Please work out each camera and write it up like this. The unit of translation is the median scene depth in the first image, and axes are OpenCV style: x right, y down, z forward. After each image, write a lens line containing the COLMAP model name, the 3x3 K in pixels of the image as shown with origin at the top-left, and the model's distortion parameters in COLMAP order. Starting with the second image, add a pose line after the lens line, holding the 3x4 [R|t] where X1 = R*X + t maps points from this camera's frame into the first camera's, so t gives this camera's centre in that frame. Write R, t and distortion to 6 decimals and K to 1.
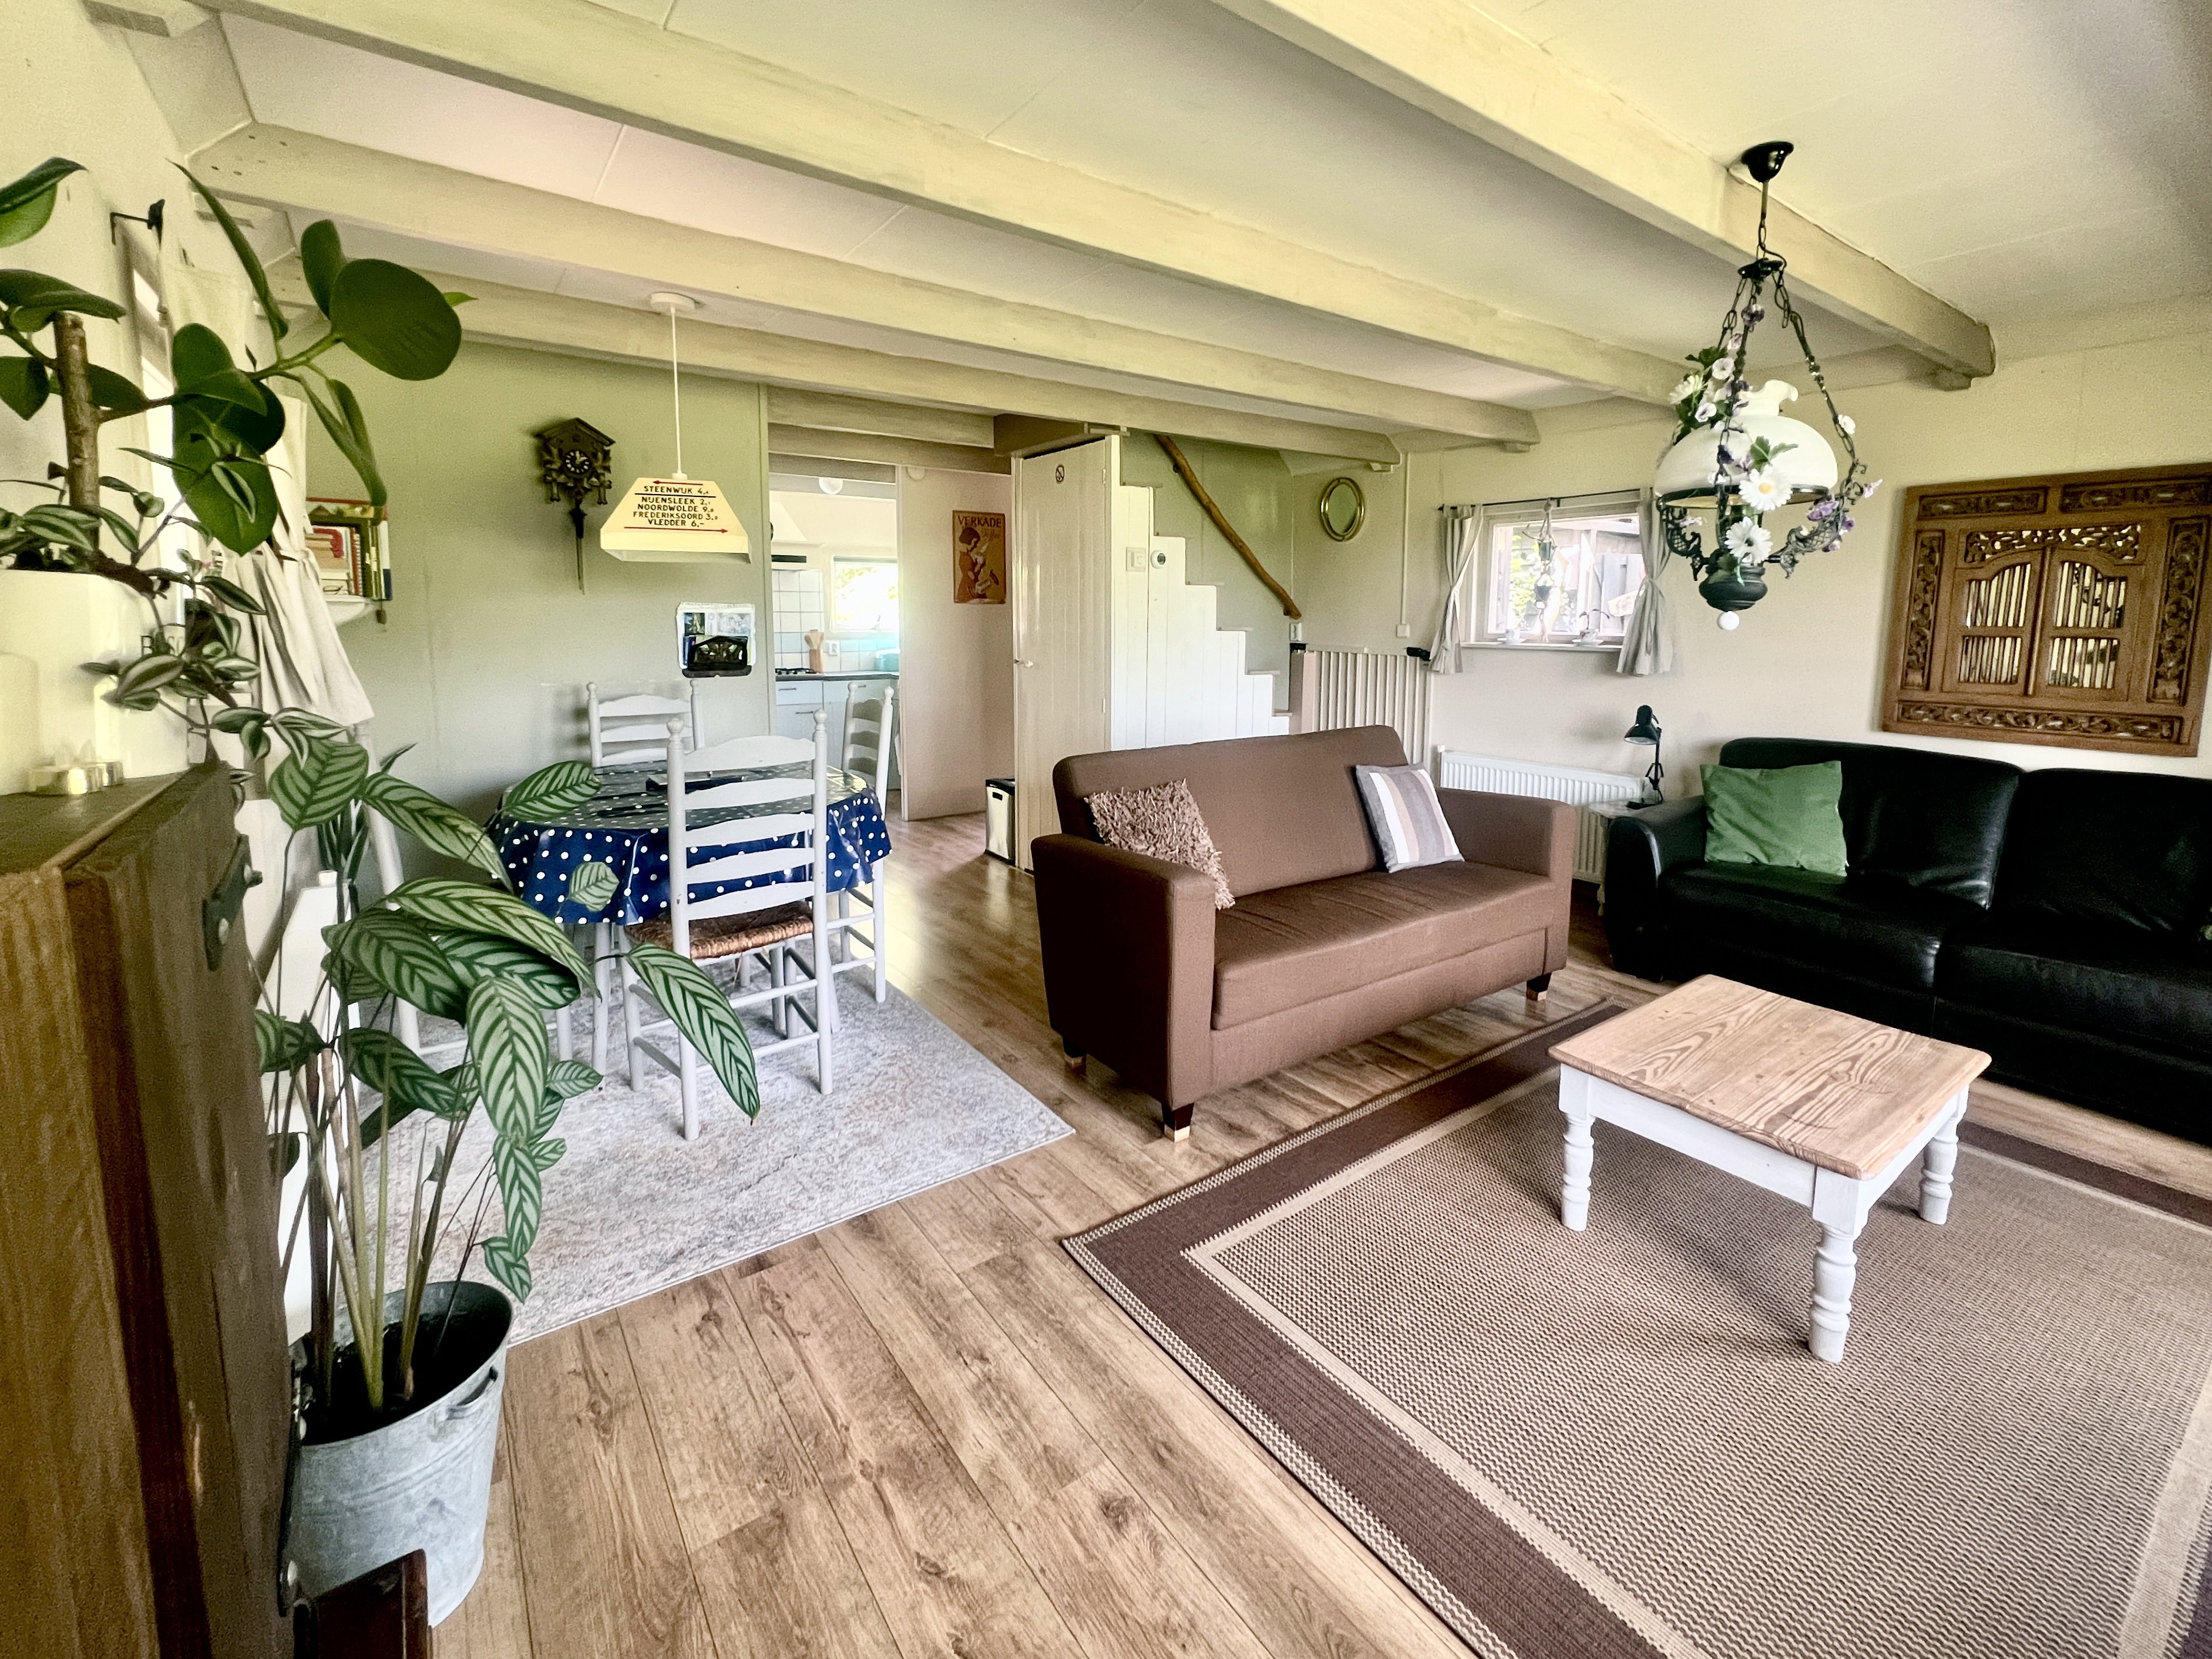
lens RADIAL K [[949.7, 0, 1083.8], [0, 949.7, 728.7], [0, 0, 1]] dist [-0.002141, 0.000180]
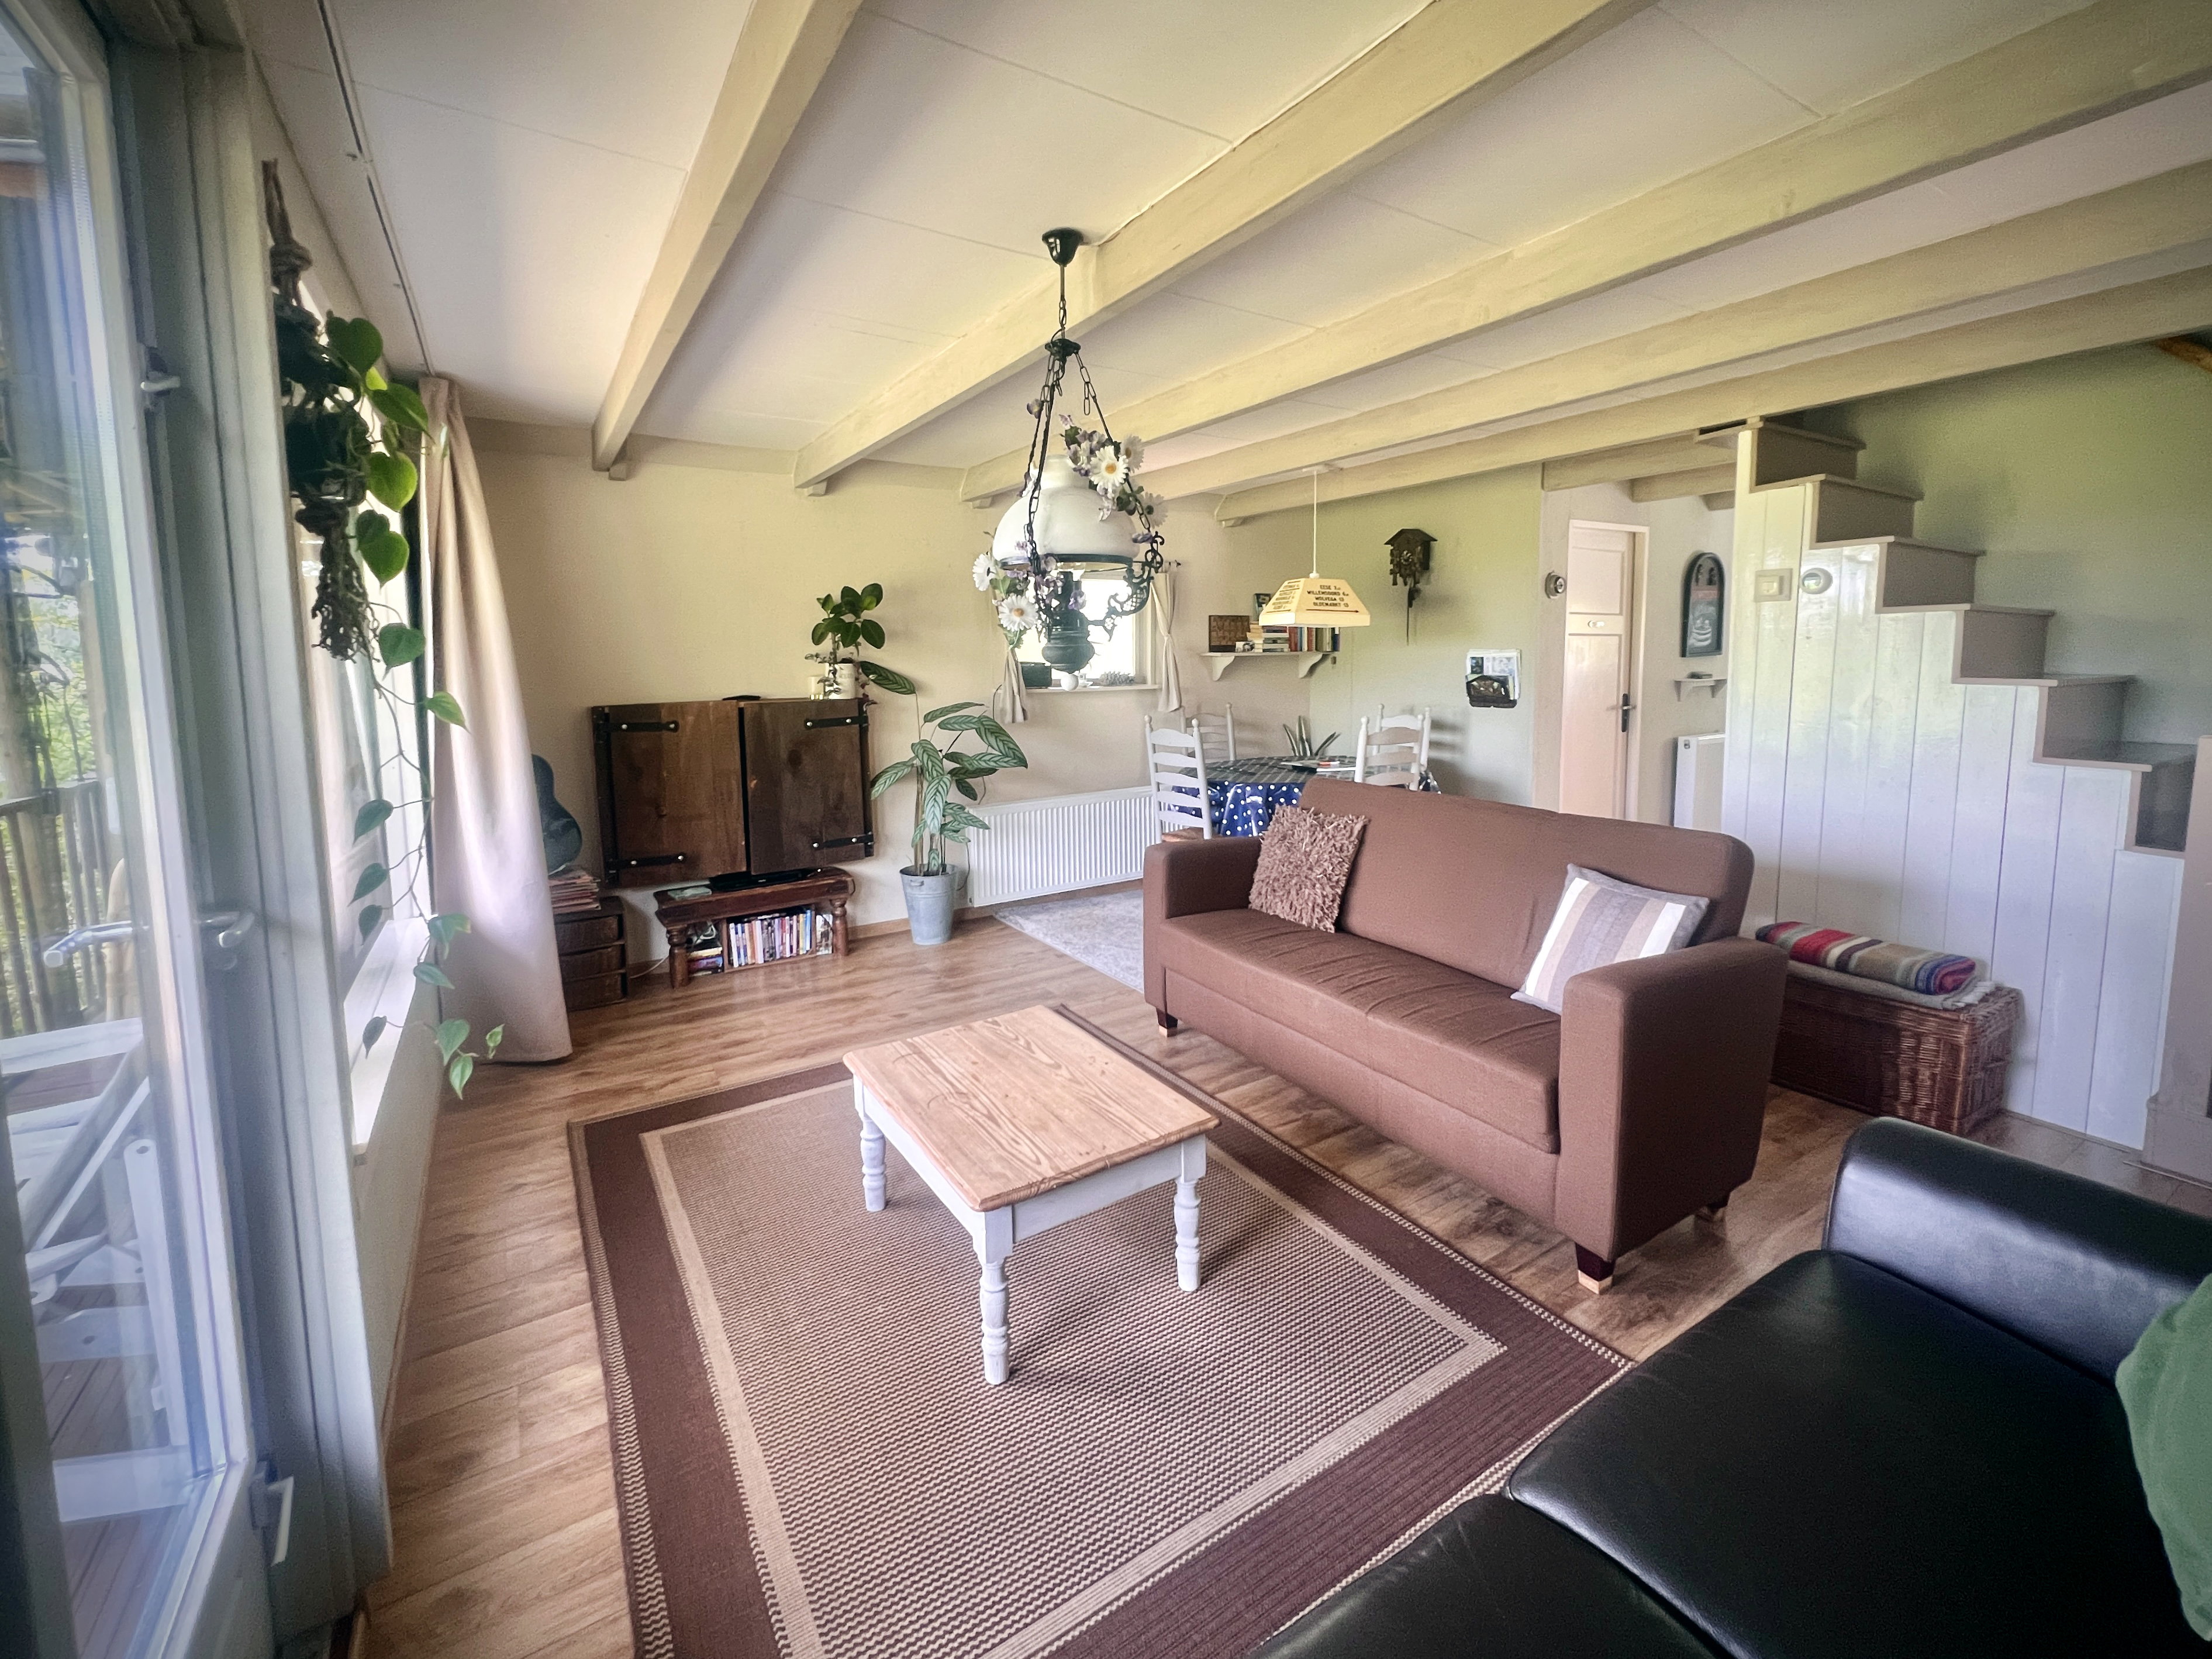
lens RADIAL K [[949.7, 0, 1151.4], [0, 949.7, 750.1], [0, 0, 1]] dist [-0.002141, 0.000180]
pose [[-0.012549, 0.098586, -0.995049, 1.276462], [-0.107084, 0.989272, 0.099364, -0.110010], [0.994171, 0.107801, -0.001857, 0.814705]]
